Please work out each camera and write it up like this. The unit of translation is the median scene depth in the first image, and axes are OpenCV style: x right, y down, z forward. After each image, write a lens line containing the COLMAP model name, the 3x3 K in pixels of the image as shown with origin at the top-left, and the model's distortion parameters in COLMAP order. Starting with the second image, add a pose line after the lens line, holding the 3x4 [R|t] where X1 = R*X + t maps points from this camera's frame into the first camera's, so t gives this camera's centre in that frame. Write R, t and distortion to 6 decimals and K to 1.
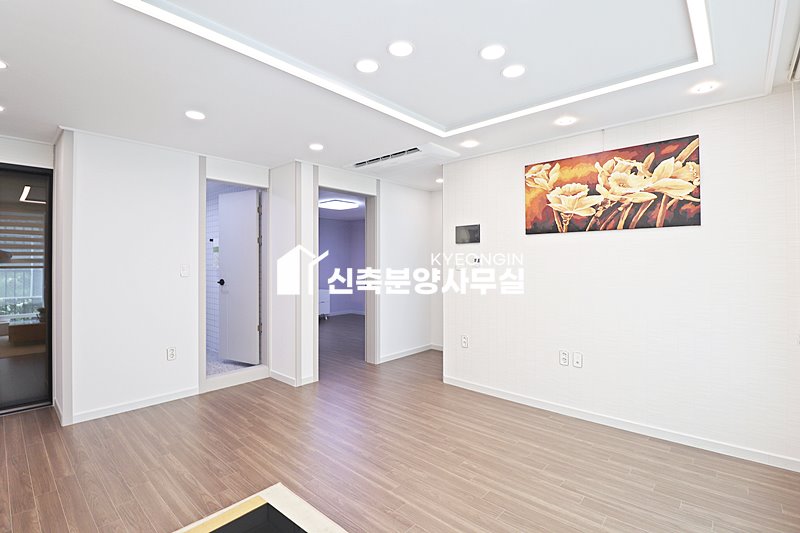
lens RADIAL K [[374.2, 0, 398.9], [0, 374.2, 260.7], [0, 0, 1]] dist [-0.003178, -0.000943]
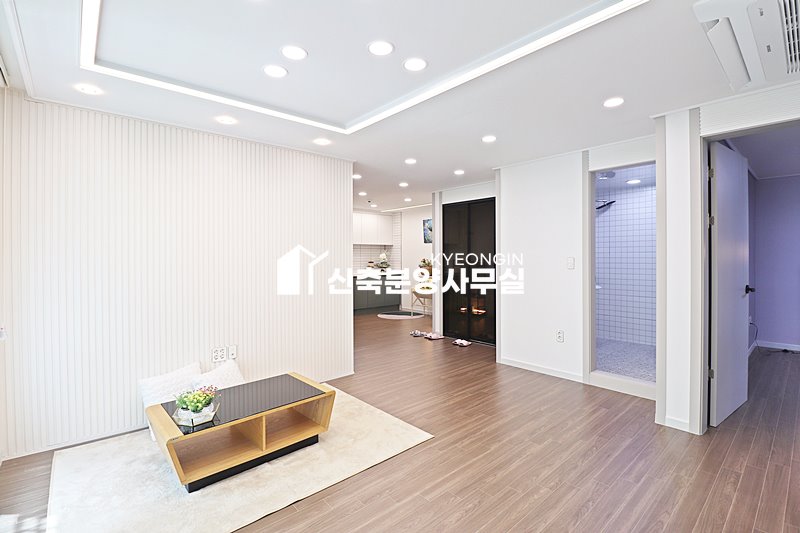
lens RADIAL K [[372.5, 0, 402.4], [0, 372.5, 259.8], [0, 0, 1]] dist [-0.001344, -0.000042]
pose [[-0.103739, 0.008385, -0.994569, 0.775250], [0.011658, 0.999906, 0.007214, 0.003848], [0.994536, -0.010846, -0.103827, 0.884072]]
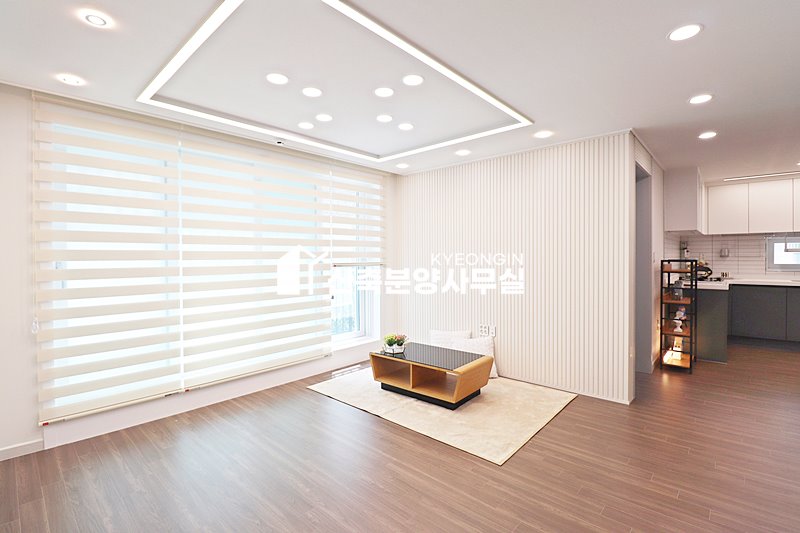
lens RADIAL K [[374.2, 0, 398.9], [0, 374.2, 260.7], [0, 0, 1]] dist [-0.003178, -0.000943]
pose [[-0.999978, 0.006271, 0.002373, -0.034625], [0.006283, 0.999967, 0.005109, 0.010963], [-0.002341, 0.005123, -0.999984, 1.759019]]
